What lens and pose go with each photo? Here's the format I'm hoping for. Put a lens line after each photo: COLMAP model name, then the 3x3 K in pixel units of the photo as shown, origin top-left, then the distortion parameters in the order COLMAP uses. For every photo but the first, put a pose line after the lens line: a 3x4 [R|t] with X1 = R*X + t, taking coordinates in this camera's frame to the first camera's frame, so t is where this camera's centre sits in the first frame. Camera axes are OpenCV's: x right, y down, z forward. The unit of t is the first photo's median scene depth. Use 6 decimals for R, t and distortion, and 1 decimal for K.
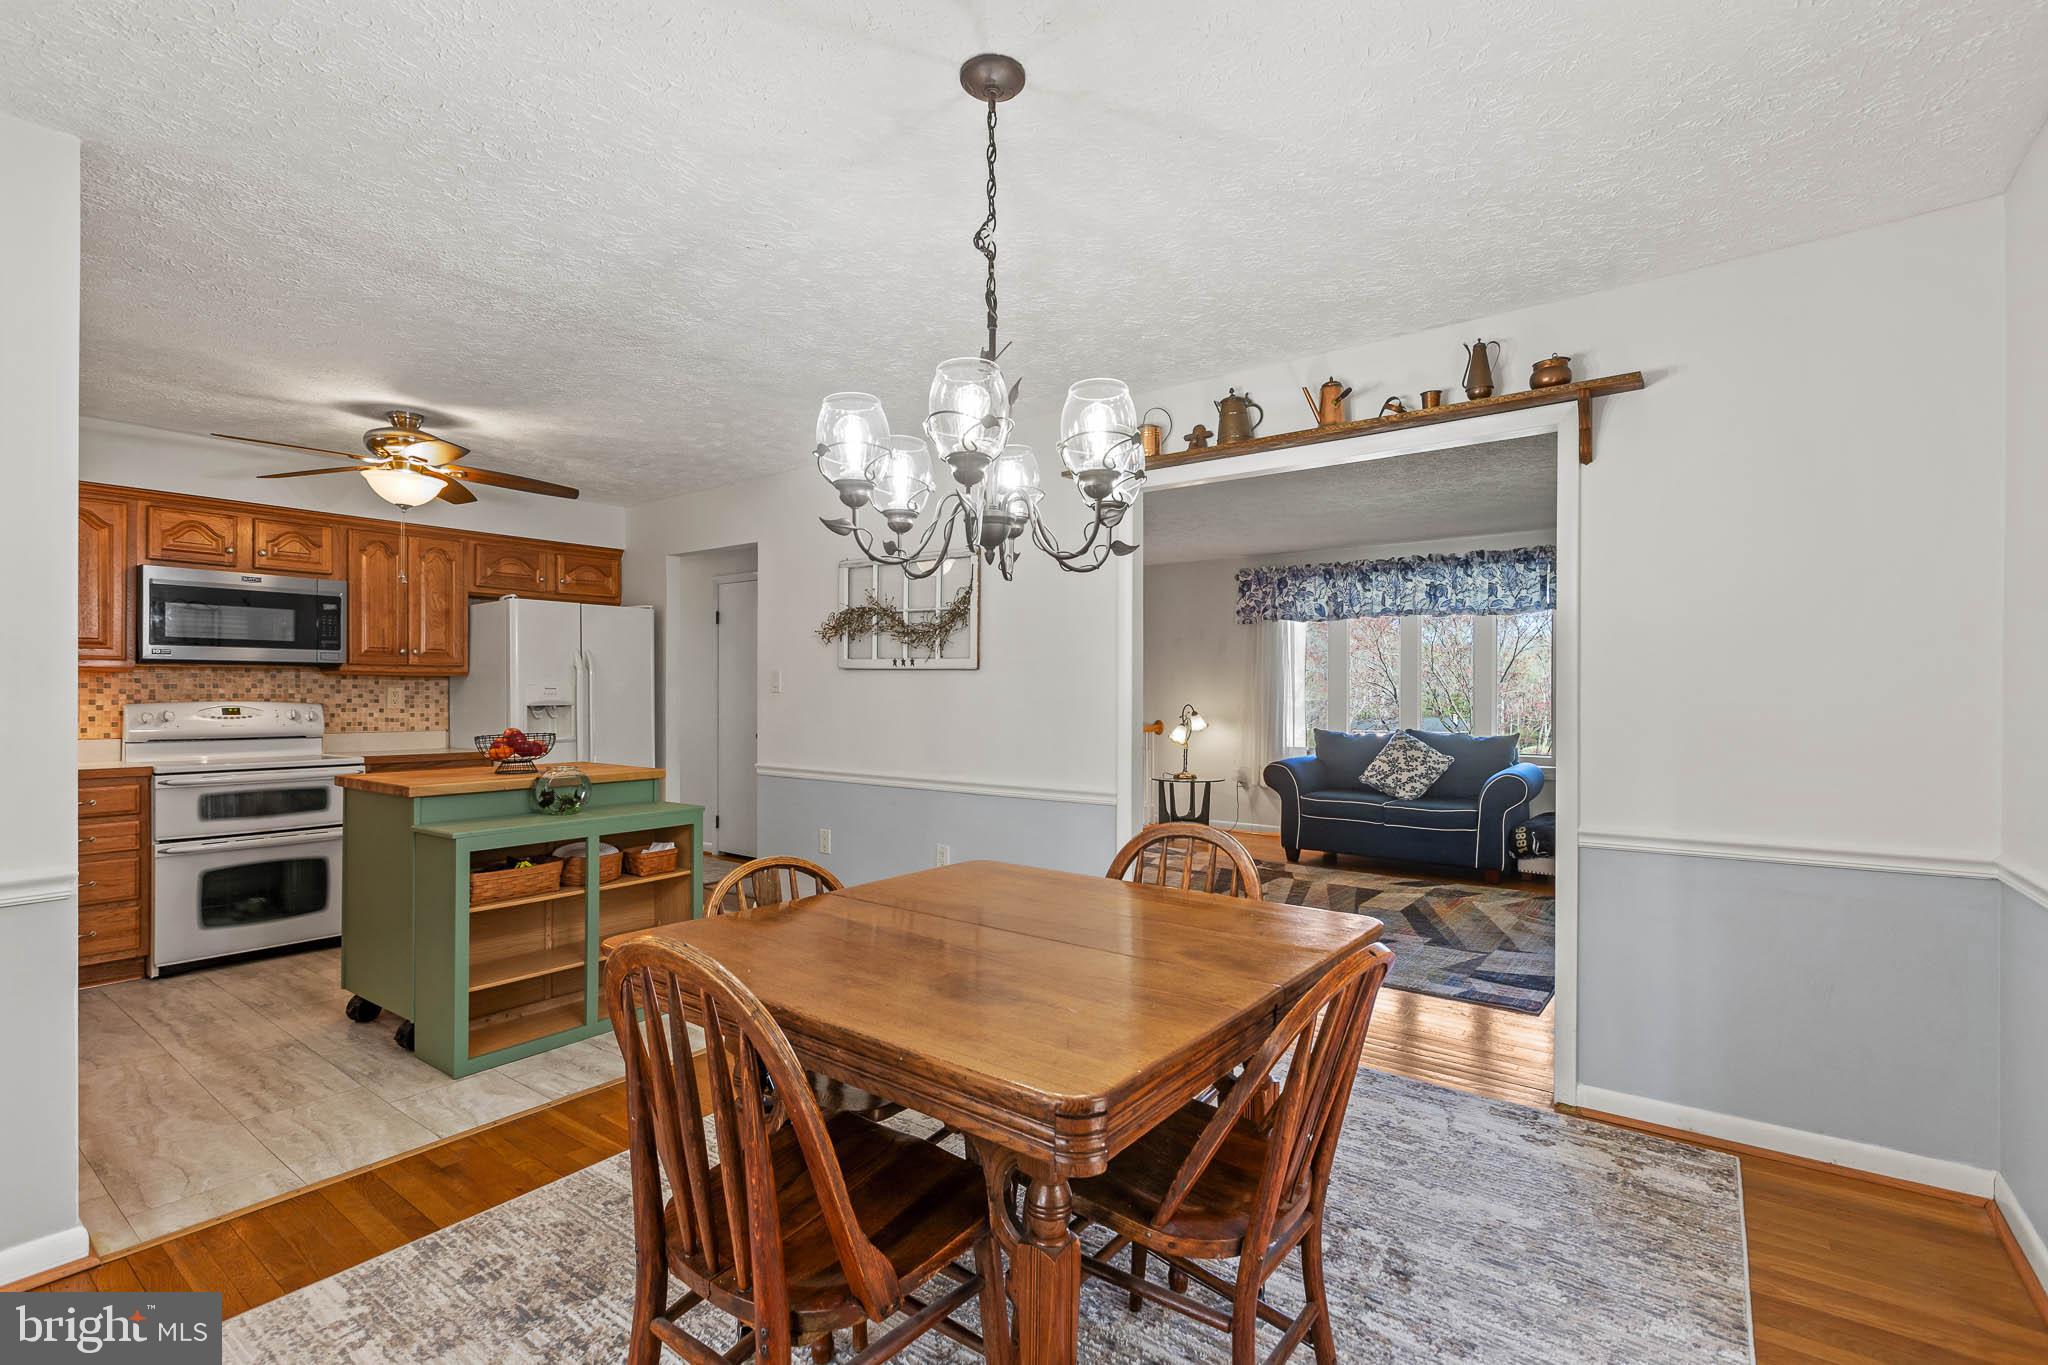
lens RADIAL K [[920.7, 0, 1032.9], [0, 920.7, 694.2], [0, 0, 1]] dist [0.000730, 0.000003]
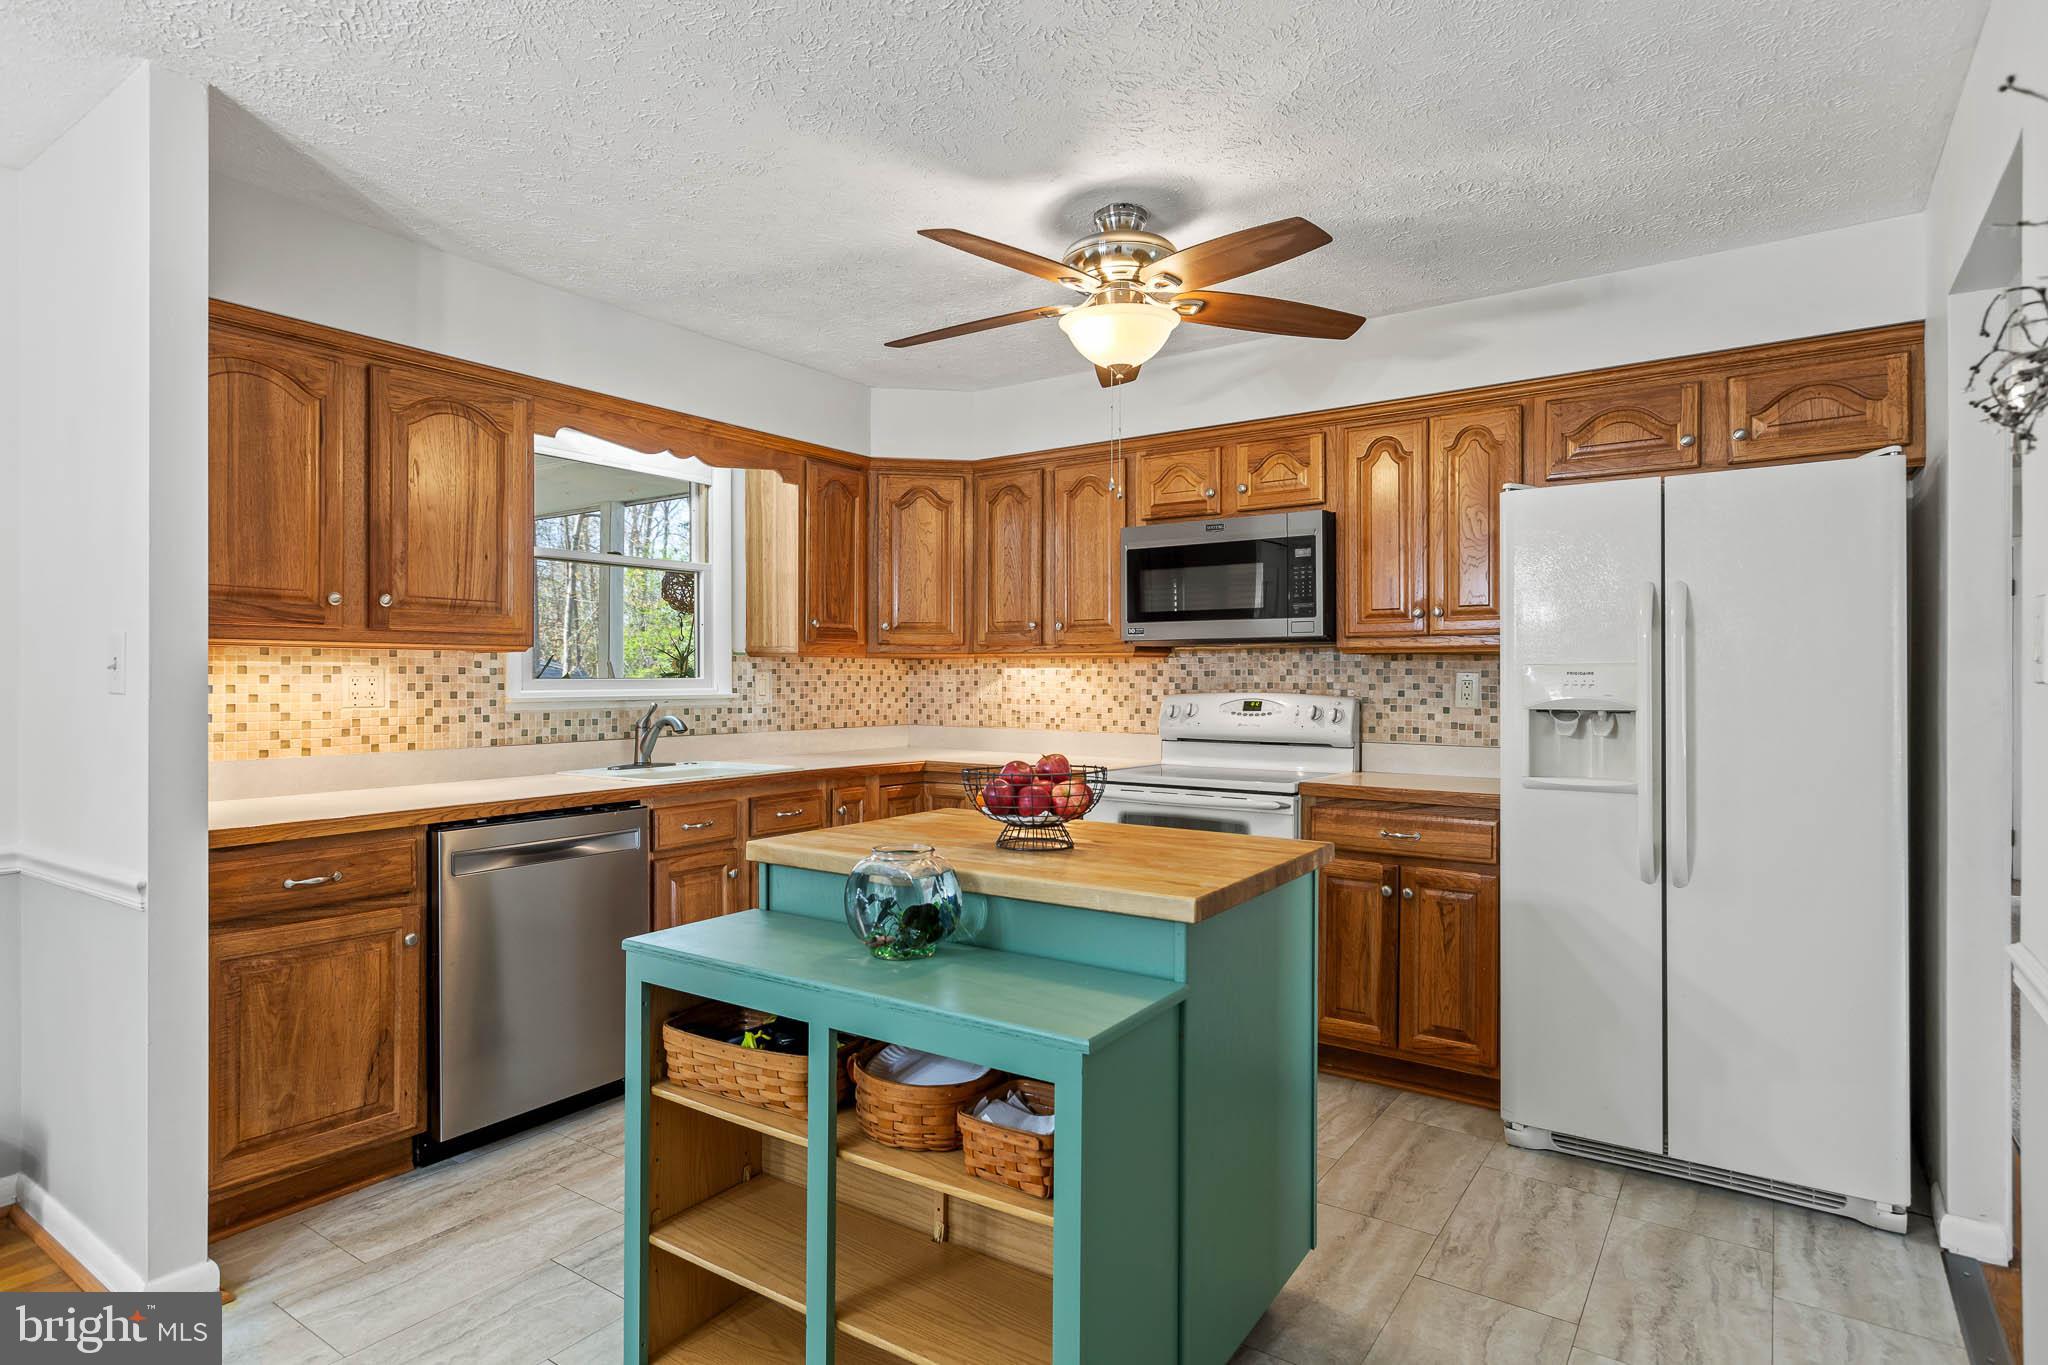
lens RADIAL K [[1081.7, 0, 1023.0], [0, 1081.7, 679.0], [0, 0, 1]] dist [0.003686, -0.001123]
pose [[0.023740, -0.000378, -0.999718, 0.011748], [-0.003246, 0.999995, -0.000456, -0.002403], [0.999713, 0.003256, 0.023739, 0.776233]]
